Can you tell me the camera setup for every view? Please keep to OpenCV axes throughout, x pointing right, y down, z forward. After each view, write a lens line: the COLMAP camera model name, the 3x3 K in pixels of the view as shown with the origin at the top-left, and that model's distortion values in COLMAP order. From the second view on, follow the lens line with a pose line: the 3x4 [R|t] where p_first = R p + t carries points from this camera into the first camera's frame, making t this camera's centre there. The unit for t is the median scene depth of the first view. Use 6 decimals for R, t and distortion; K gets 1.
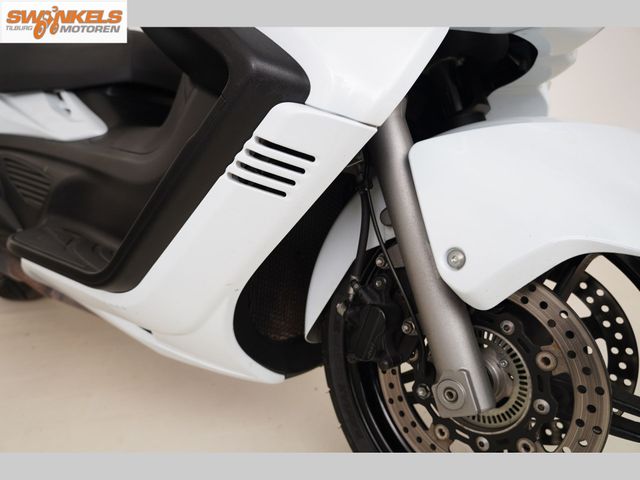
lens RADIAL K [[504.0, 0, 320.0], [0, 504.0, 240.0], [0, 0, 1]] dist [-0.071973, -0.002464]
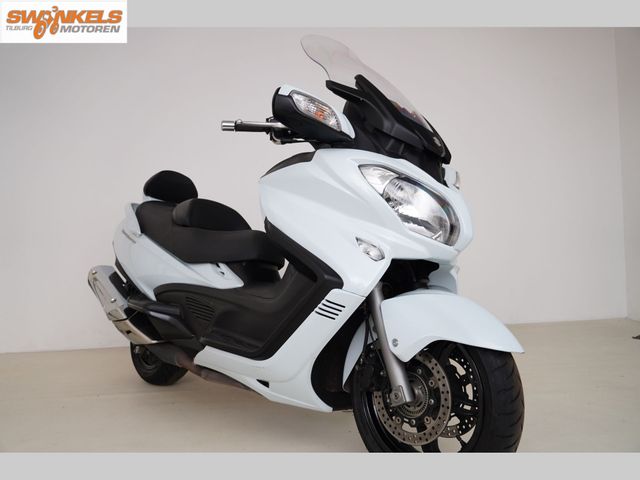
lens RADIAL K [[504.0, 0, 320.0], [0, 504.0, 240.0], [0, 0, 1]] dist [-0.071973, -0.002464]
pose [[0.994867, 0.002365, -0.101166, 0.111446], [-0.027677, 0.967966, -0.249552, 0.157468], [0.097335, 0.251071, 0.963062, -1.548207]]
